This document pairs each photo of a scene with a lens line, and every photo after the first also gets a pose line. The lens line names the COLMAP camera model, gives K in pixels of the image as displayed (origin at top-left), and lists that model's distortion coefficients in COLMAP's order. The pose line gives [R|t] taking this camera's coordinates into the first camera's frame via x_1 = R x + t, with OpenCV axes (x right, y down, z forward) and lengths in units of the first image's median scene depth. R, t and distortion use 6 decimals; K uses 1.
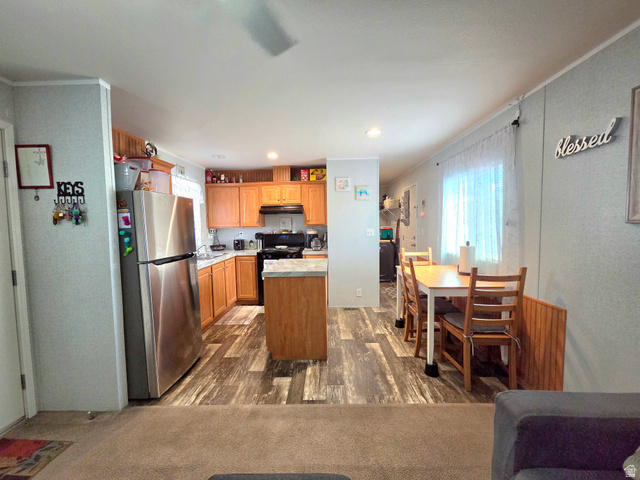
lens RADIAL K [[266.5, 0, 320.0], [0, 266.5, 240.0], [0, 0, 1]] dist [0.001867, 0.000580]
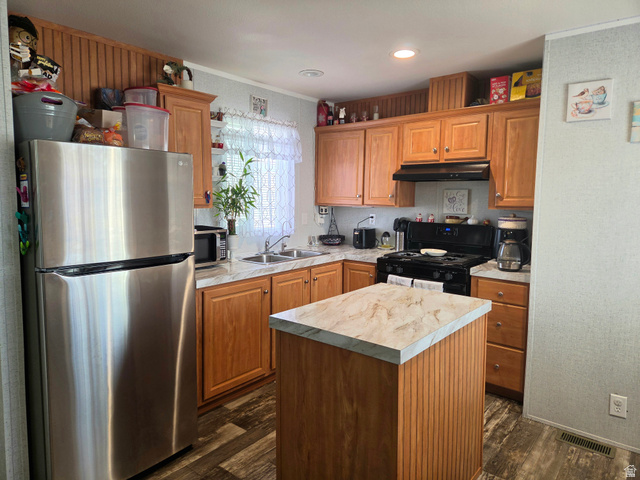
lens RADIAL K [[427.1, 0, 314.4], [0, 427.1, 232.0], [0, 0, 1]] dist [0.069441, -0.060162]
pose [[0.790694, 0.078794, -0.607120, 0.205949], [-0.062255, 0.996891, 0.048301, -0.044846], [0.609038, -0.000395, 0.793141, 0.379860]]
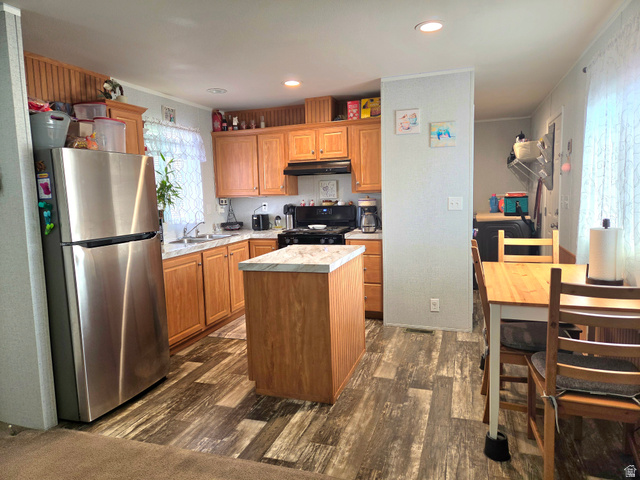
lens RADIAL K [[428.4, 0, 318.0], [0, 428.4, 235.9], [0, 0, 1]] dist [0.073855, -0.057812]
pose [[0.953656, 0.019207, -0.300287, 0.236211], [-0.005092, 0.998848, 0.047719, -0.000290], [0.300858, -0.043979, 0.952655, 0.021390]]
